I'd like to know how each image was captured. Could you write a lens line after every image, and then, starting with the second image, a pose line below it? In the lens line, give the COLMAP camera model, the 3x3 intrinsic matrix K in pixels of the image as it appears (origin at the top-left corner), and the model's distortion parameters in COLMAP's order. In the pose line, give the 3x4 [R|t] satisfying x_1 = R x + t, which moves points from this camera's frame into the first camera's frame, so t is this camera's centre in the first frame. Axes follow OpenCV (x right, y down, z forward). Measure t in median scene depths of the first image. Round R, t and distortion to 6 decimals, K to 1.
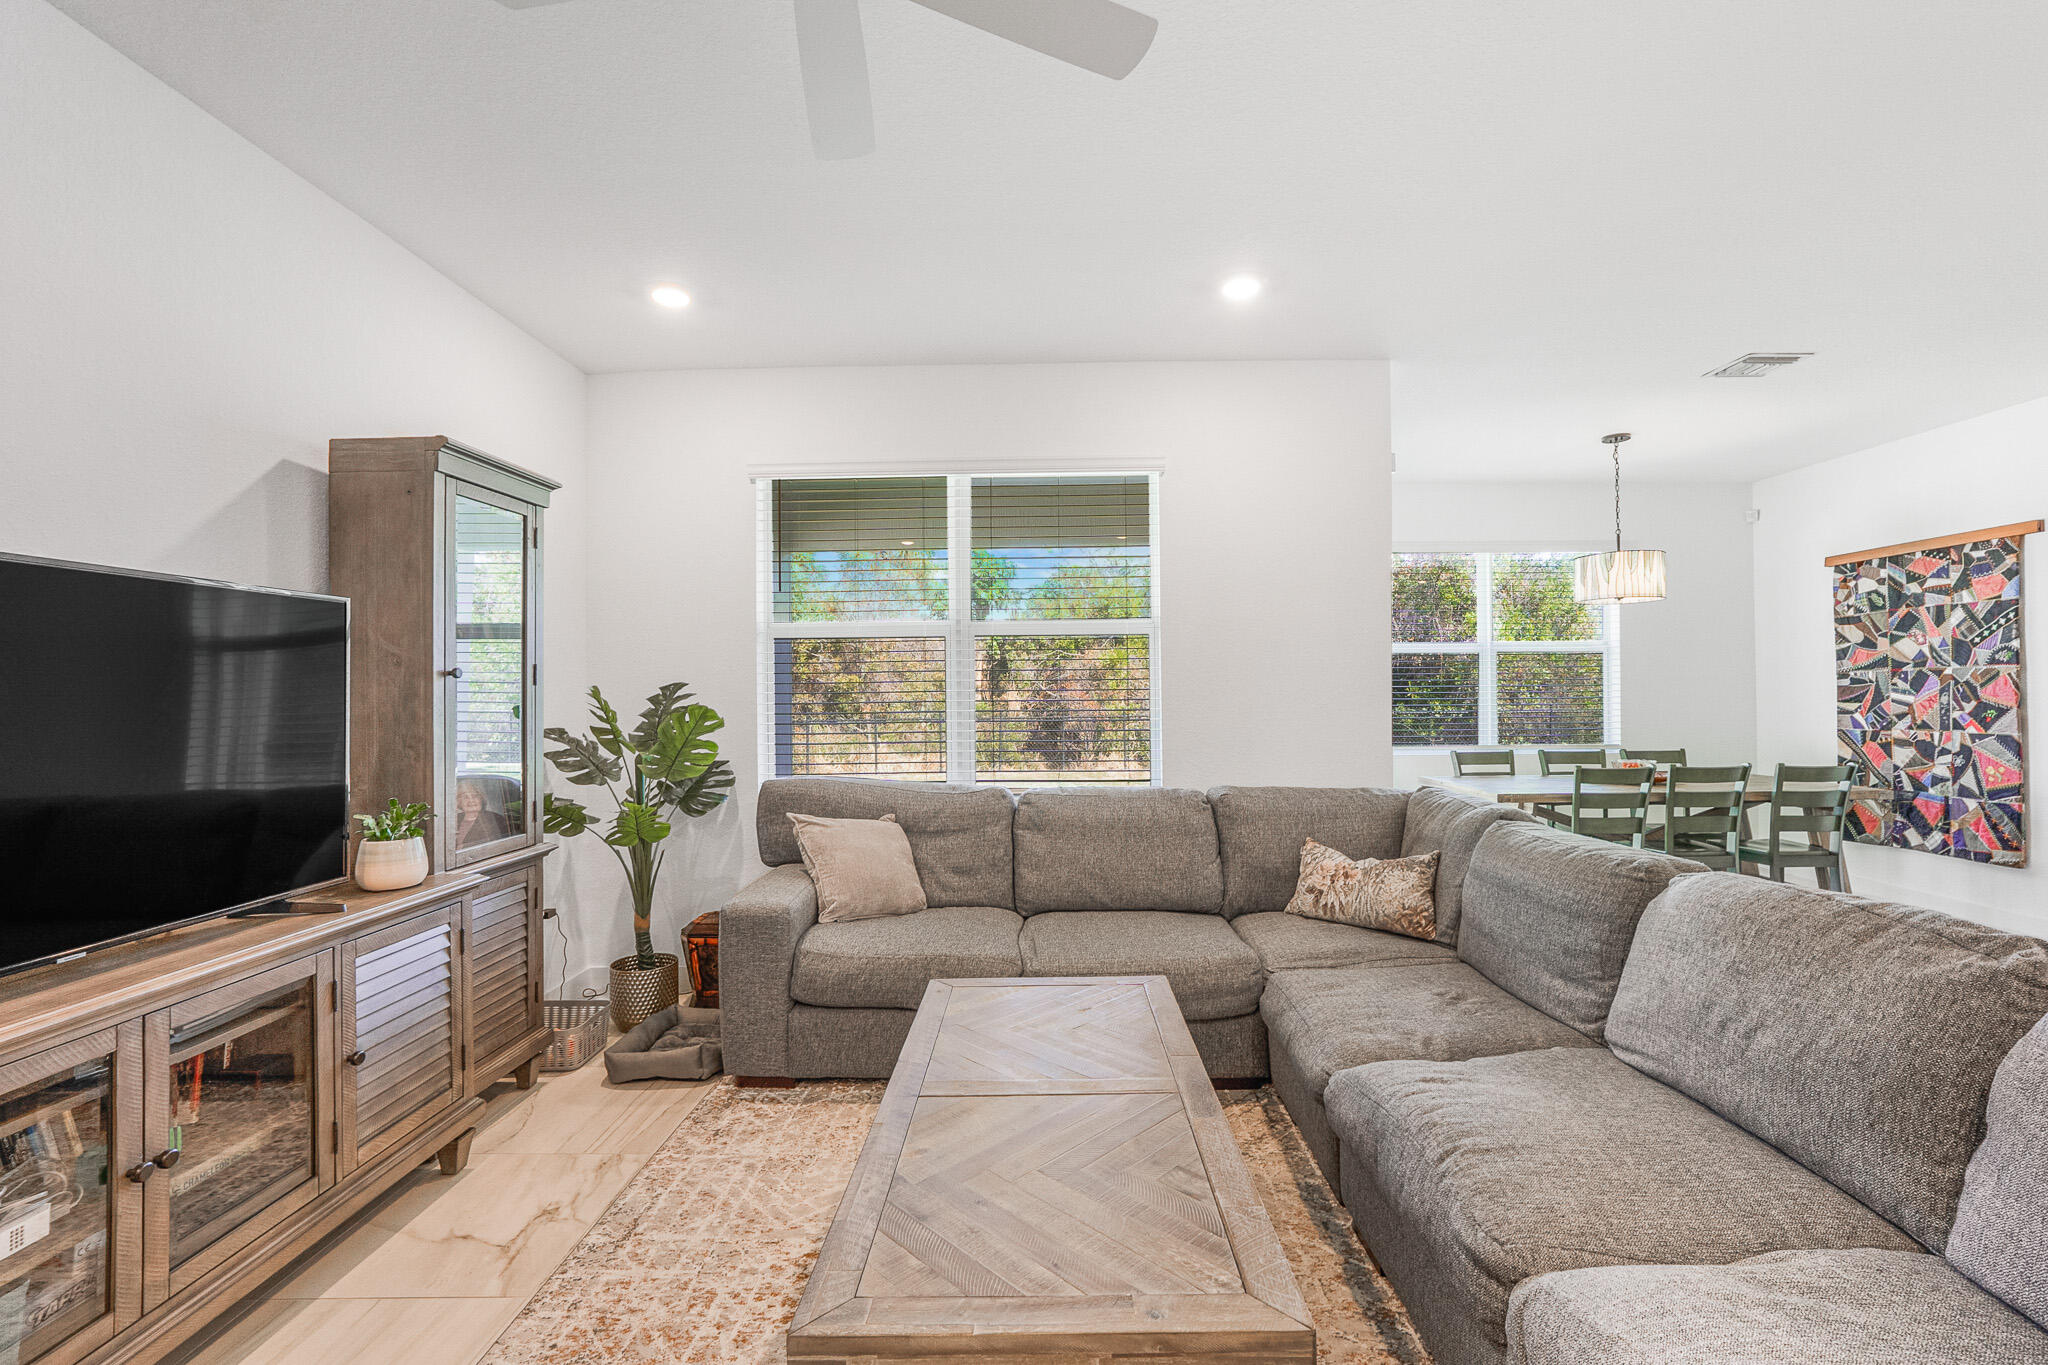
lens RADIAL K [[893.8, 0, 1033.1], [0, 893.8, 675.6], [0, 0, 1]] dist [0.005937, 0.003389]
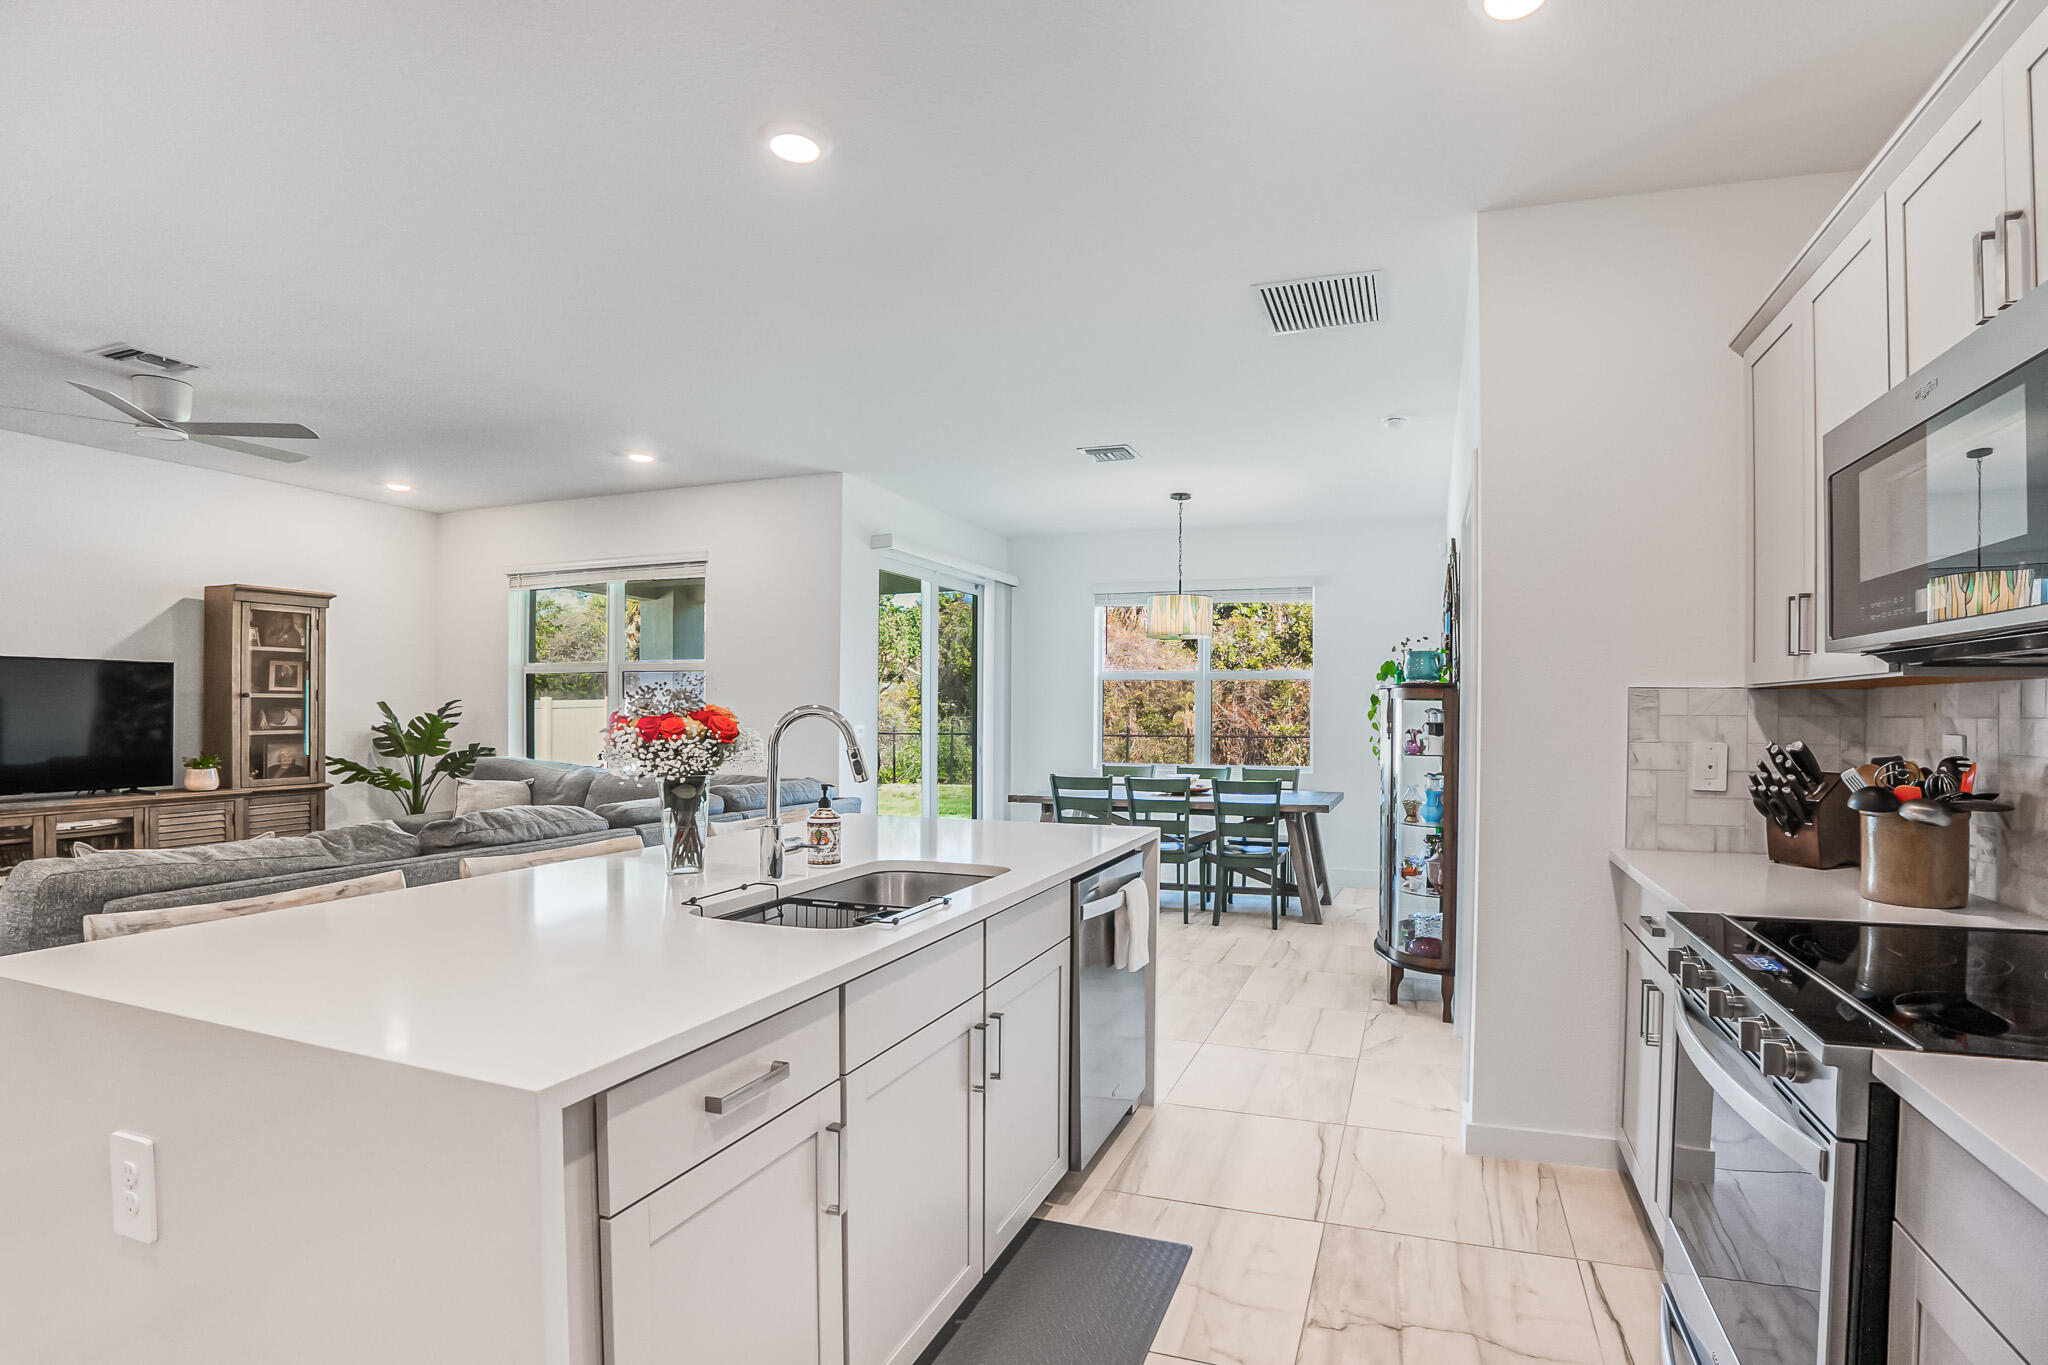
lens RADIAL K [[988.0, 0, 1067.6], [0, 988.0, 704.3], [0, 0, 1]] dist [0.004864, 0.000741]
pose [[0.940354, 0.010556, -0.340034, 1.003613], [-0.006170, 0.999883, 0.013977, -0.013496], [0.340142, -0.011045, 0.940309, -0.274793]]
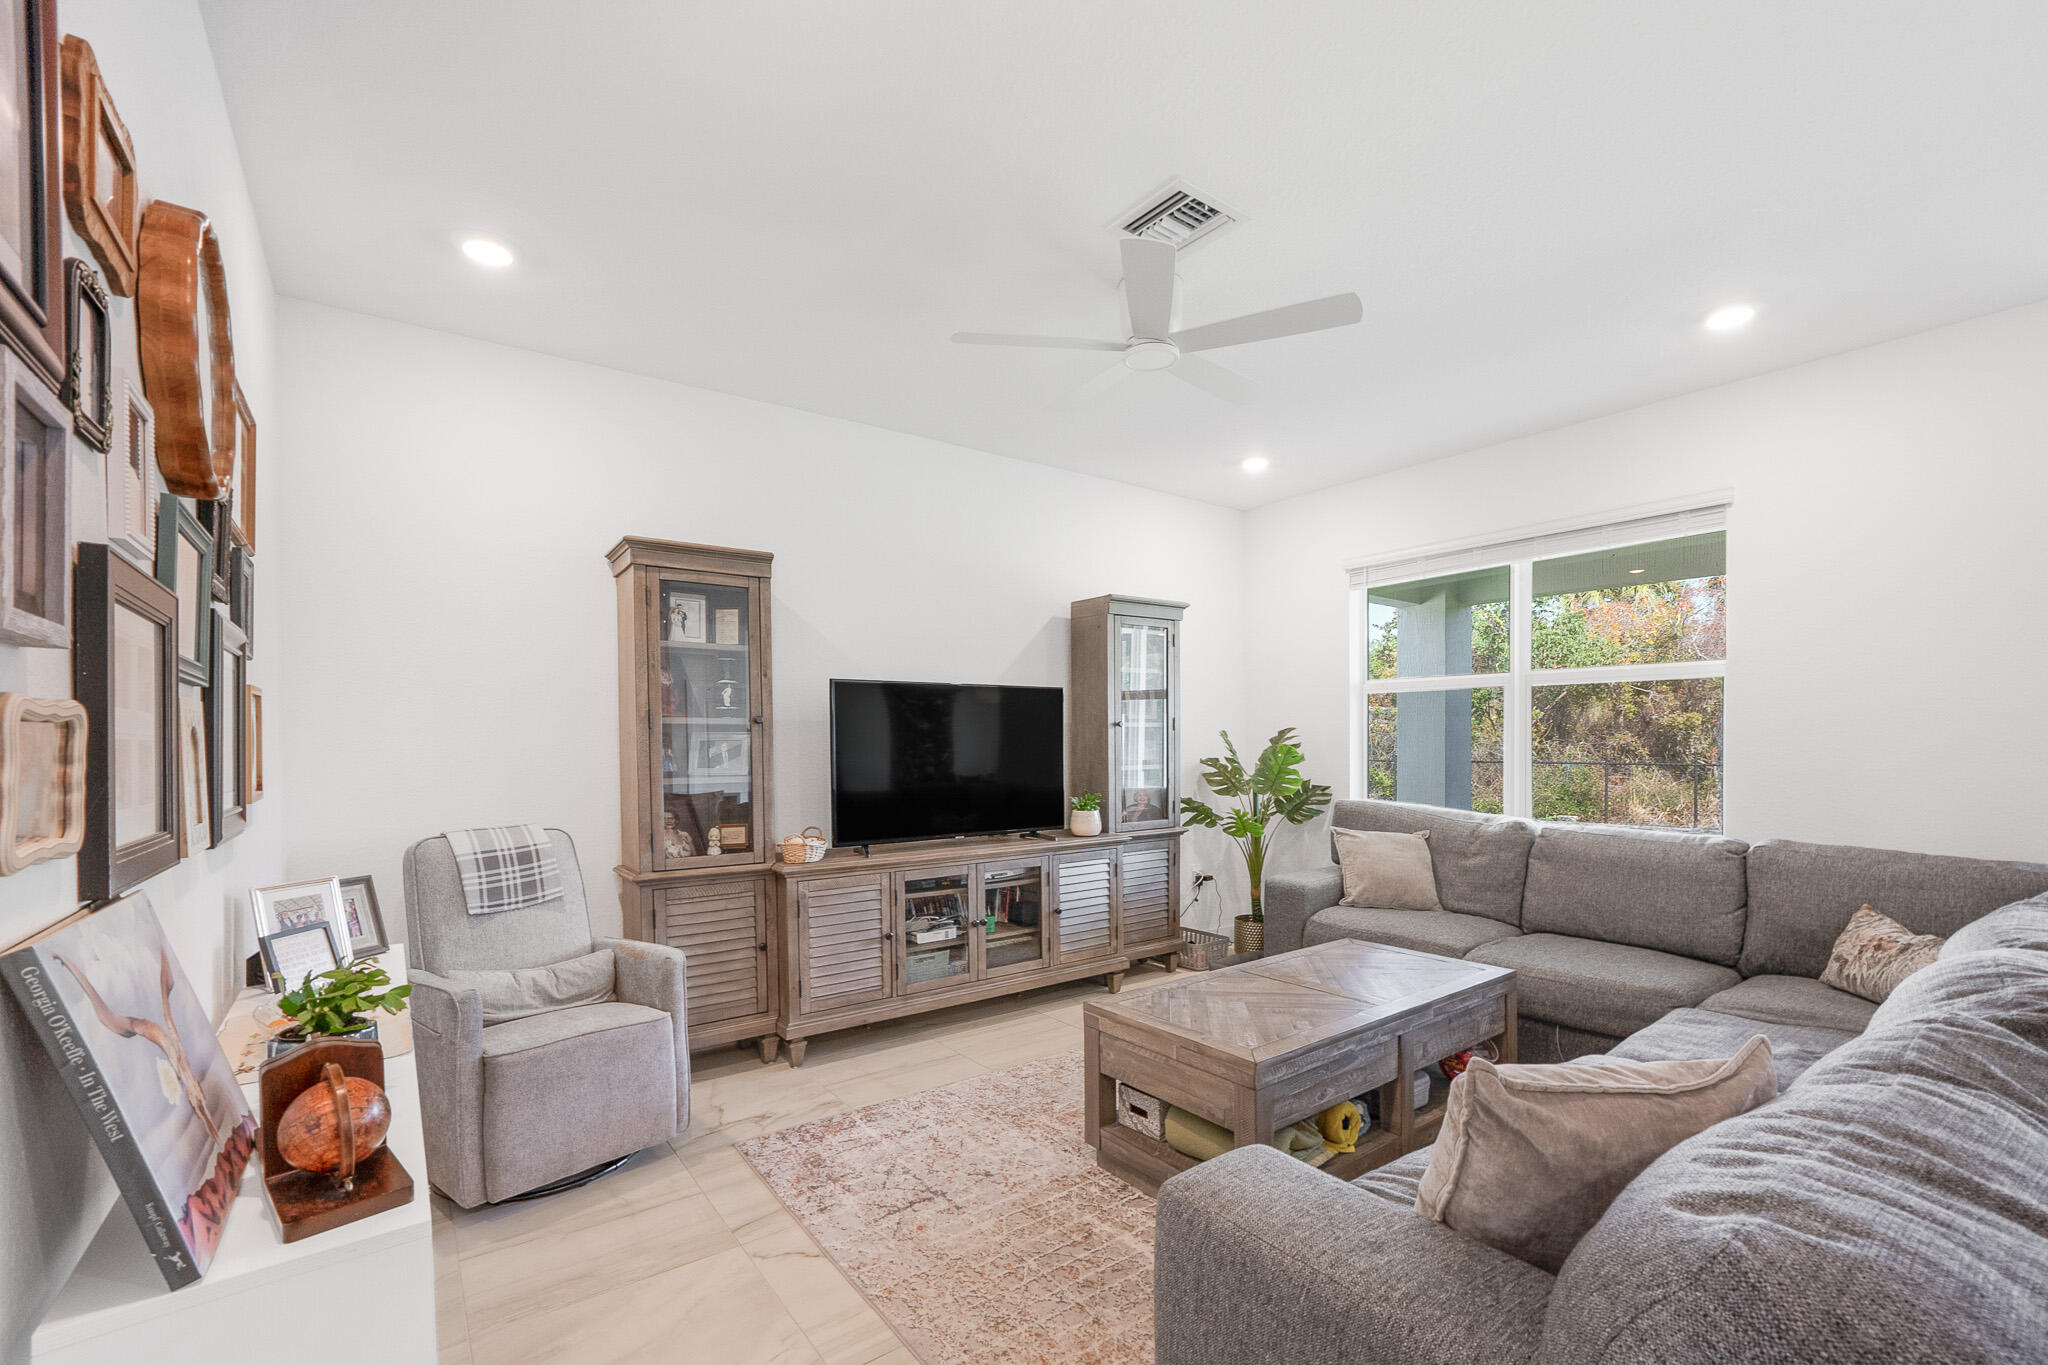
lens RADIAL K [[893.8, 0, 1029.0], [0, 893.8, 738.2], [0, 0, 1]] dist [0.005937, 0.003389]
pose [[0.615713, 0.008784, -0.787922, 0.338804], [0.011990, 0.999718, 0.020515, -0.007022], [0.787880, -0.022079, 0.615433, -0.129644]]
